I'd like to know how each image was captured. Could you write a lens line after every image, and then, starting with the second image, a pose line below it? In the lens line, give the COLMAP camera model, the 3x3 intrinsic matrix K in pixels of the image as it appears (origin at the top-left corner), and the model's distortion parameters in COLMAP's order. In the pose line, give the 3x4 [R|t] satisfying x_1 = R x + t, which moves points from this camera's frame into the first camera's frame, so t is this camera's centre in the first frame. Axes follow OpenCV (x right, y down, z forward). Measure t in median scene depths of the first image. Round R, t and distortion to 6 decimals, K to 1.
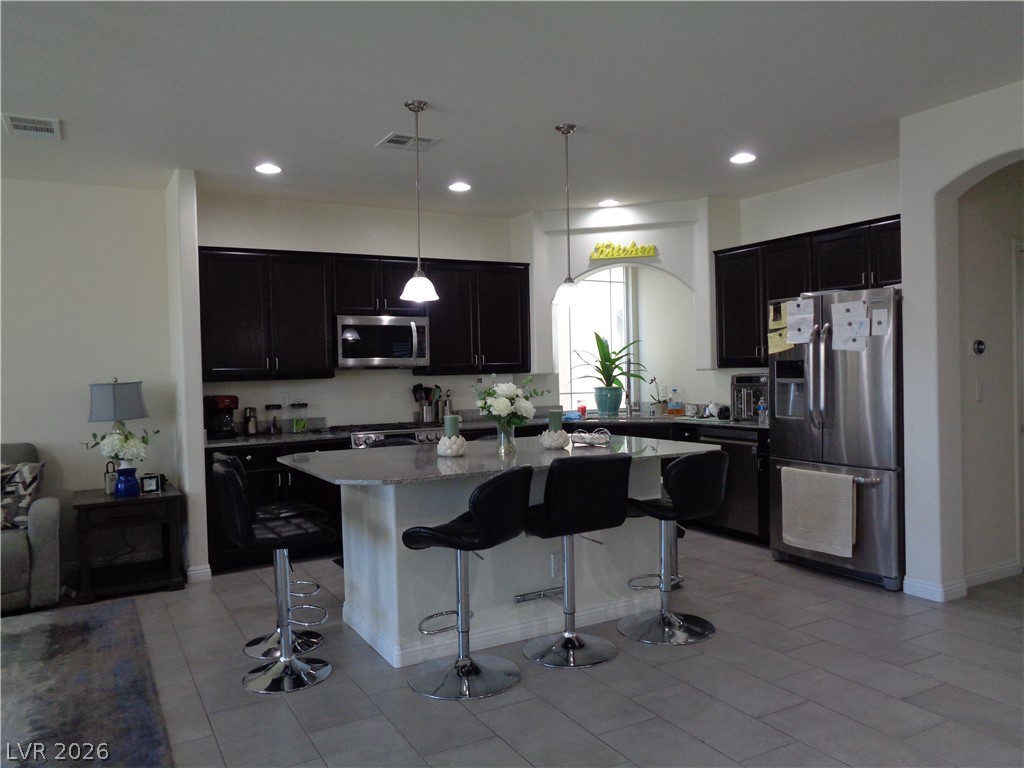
lens RADIAL K [[774.9, 0, 527.1], [0, 774.9, 388.0], [0, 0, 1]] dist [0.006394, 0.012086]
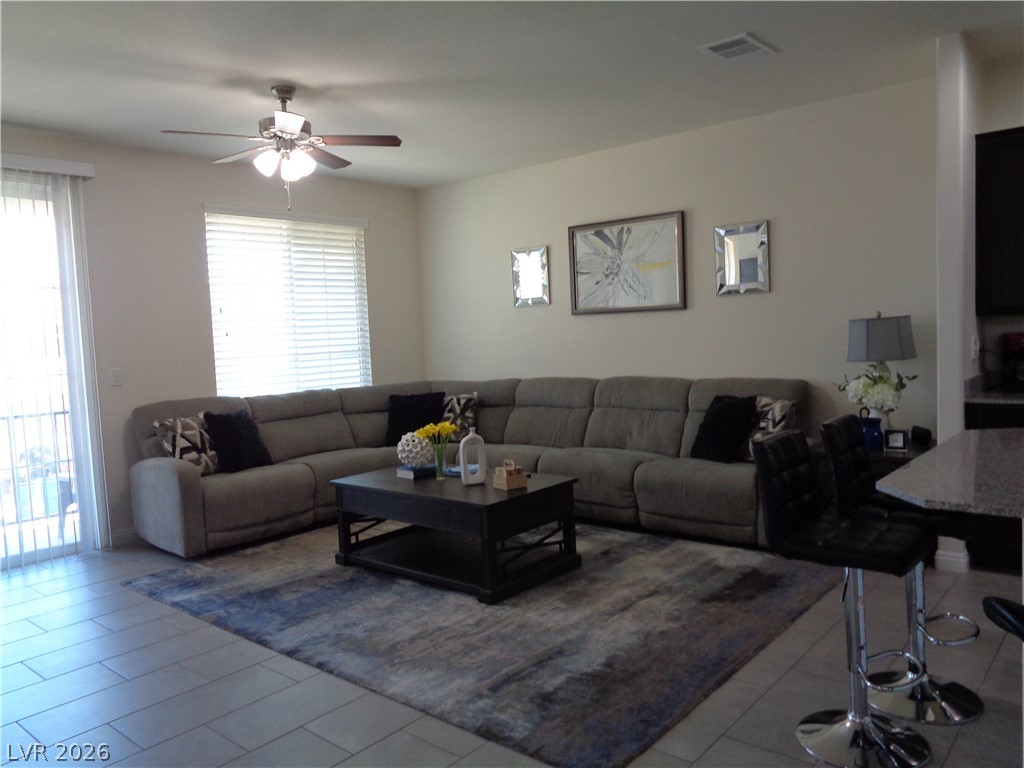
lens RADIAL K [[774.9, 0, 514.1], [0, 774.9, 379.6], [0, 0, 1]] dist [0.006394, 0.012086]
pose [[0.341562, 0.070375, -0.937221, 0.164018], [0.007094, 0.996971, 0.077447, -0.008677], [0.939832, -0.033101, 0.340028, 0.358459]]
